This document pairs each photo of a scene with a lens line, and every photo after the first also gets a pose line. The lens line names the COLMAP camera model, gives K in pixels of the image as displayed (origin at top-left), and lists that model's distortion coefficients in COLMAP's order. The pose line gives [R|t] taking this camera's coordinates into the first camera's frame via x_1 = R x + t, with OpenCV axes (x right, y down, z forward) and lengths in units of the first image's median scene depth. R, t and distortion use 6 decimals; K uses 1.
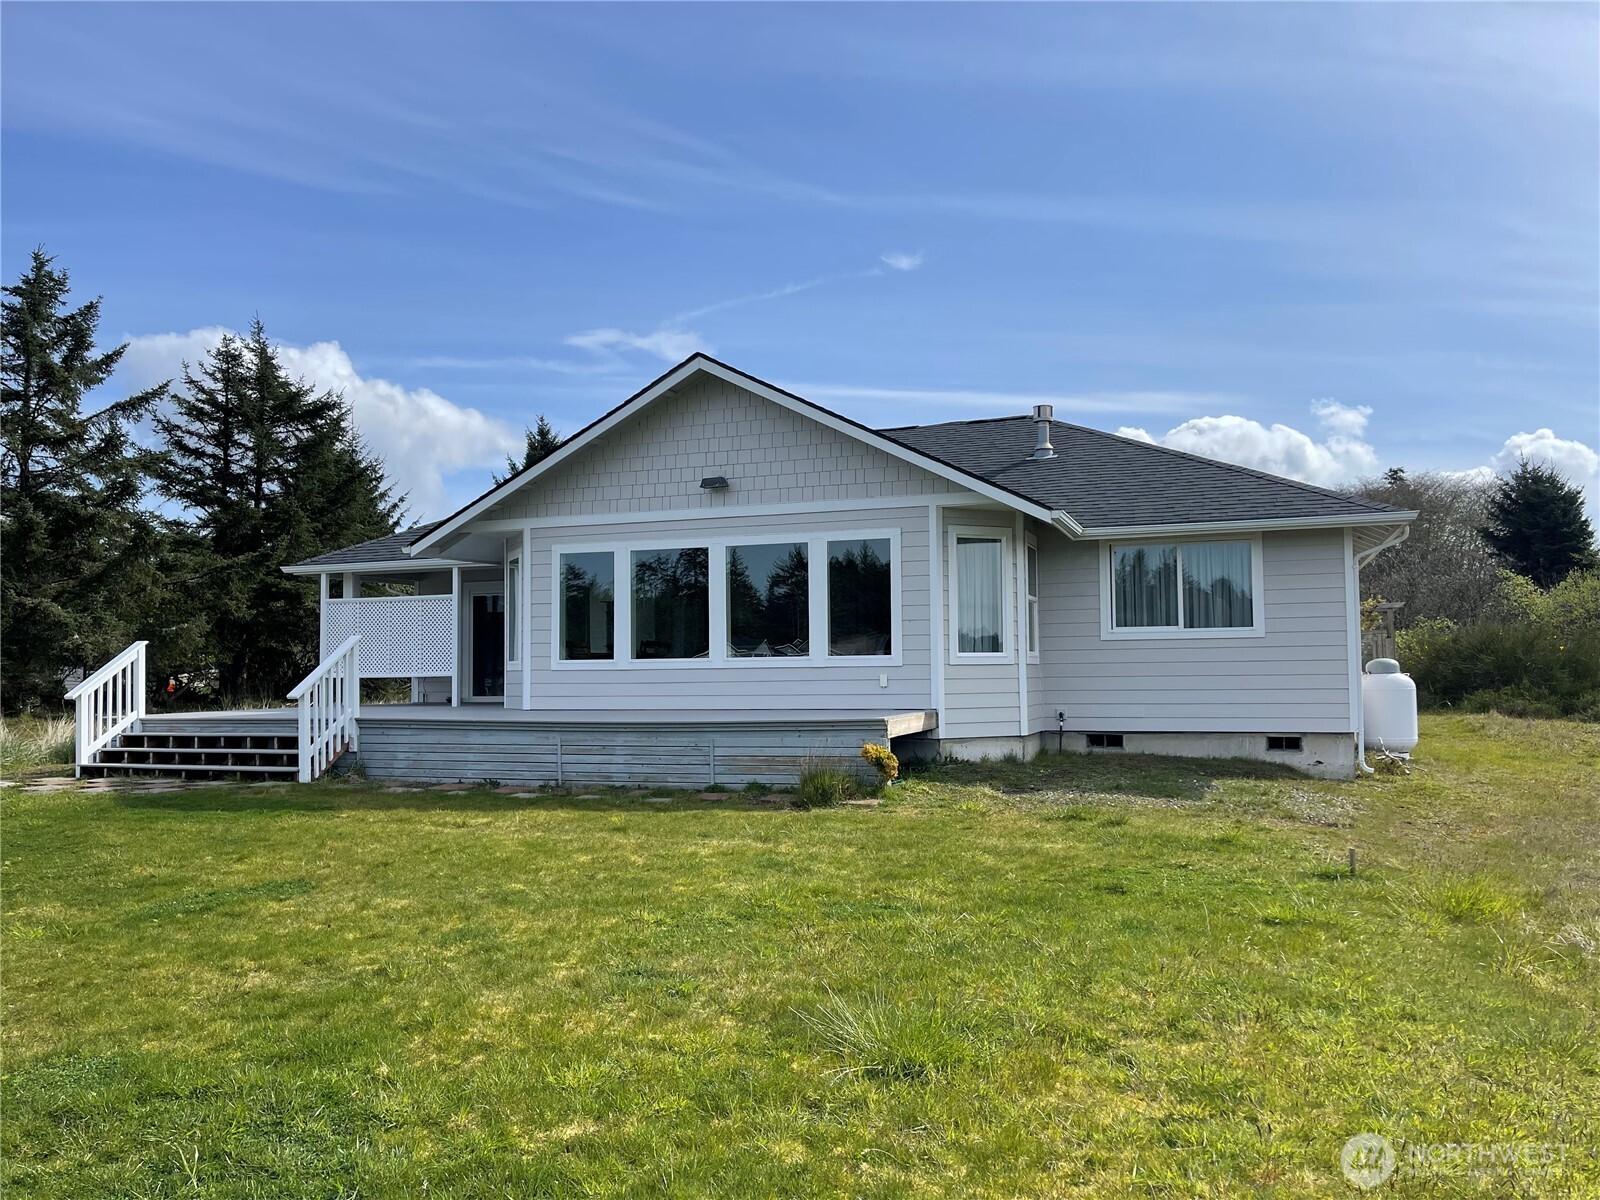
lens RADIAL K [[1190.4, 0, 800.0], [0, 1190.4, 600.0], [0, 0, 1]] dist [0.080350, -0.004932]
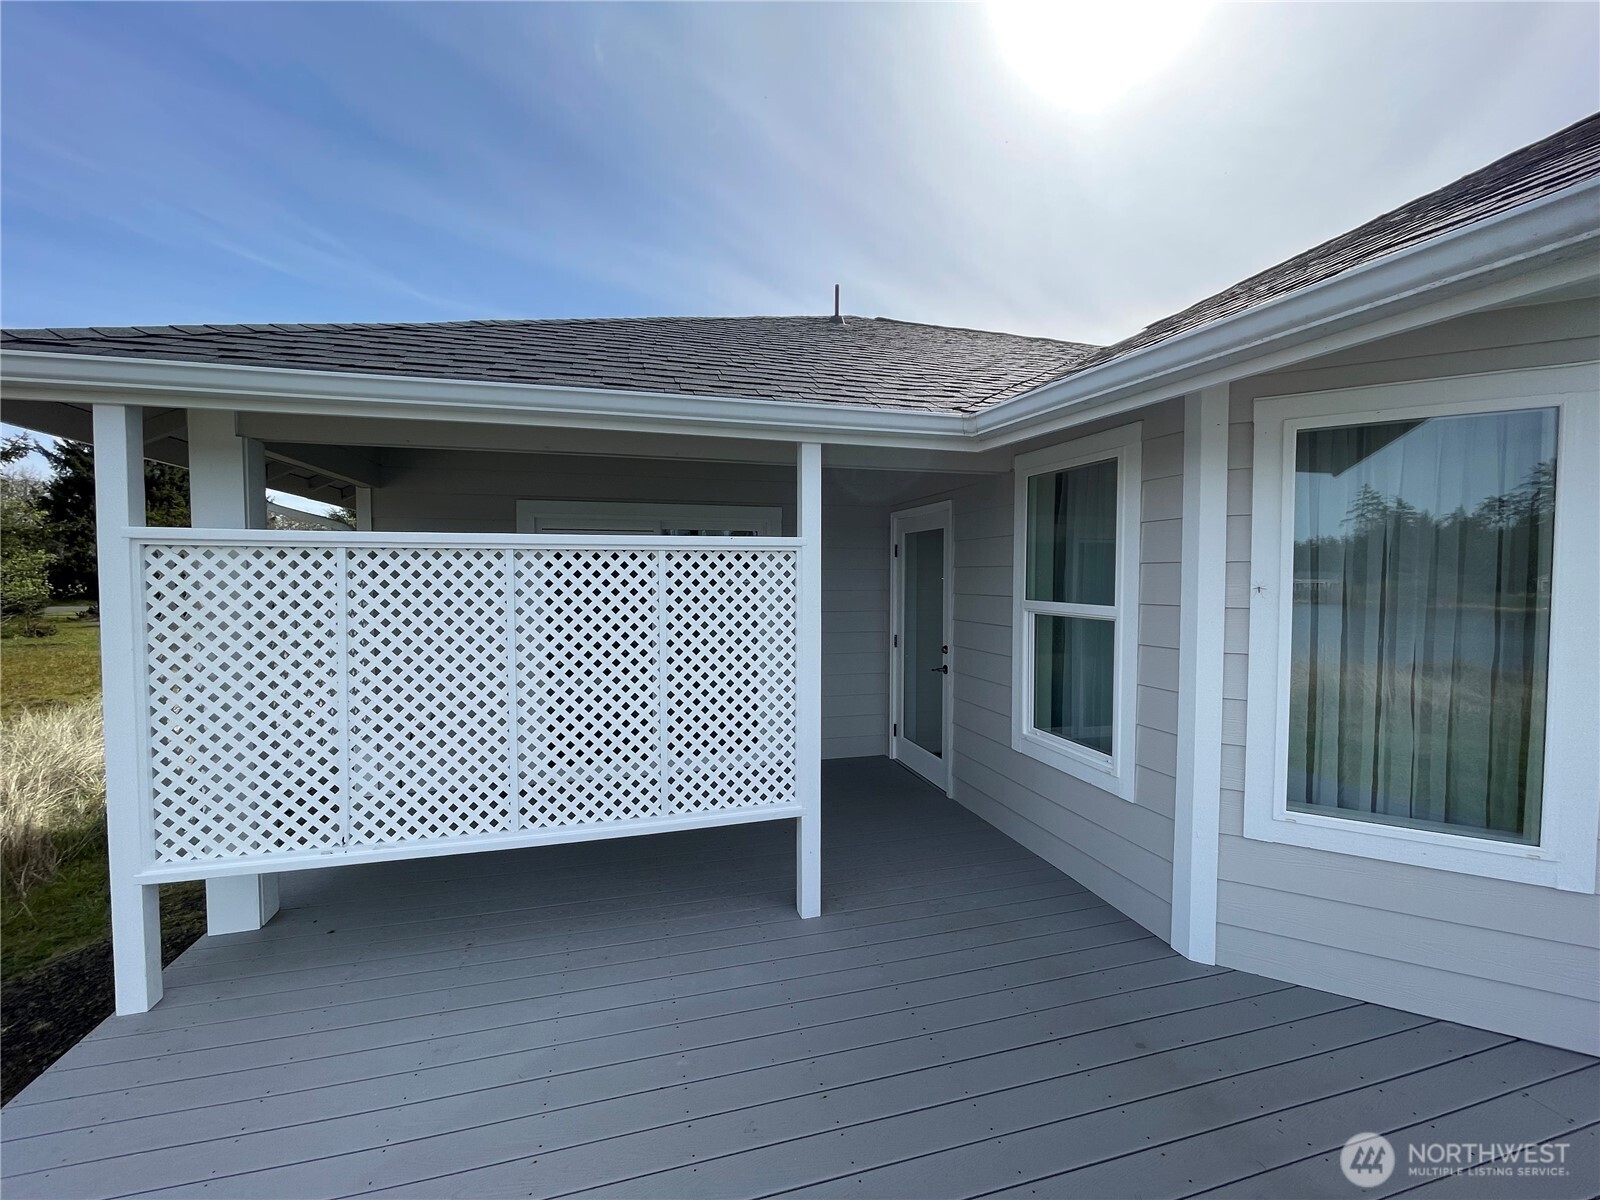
lens RADIAL K [[649.3, 0, 797.4], [0, 649.3, 603.5], [0, 0, 1]] dist [0.000588, 0.000142]
pose [[0.812991, -0.013582, 0.582118, -0.471185], [-0.041494, 0.995835, 0.081186, -0.001512], [-0.580796, -0.090158, 0.809041, 1.076600]]
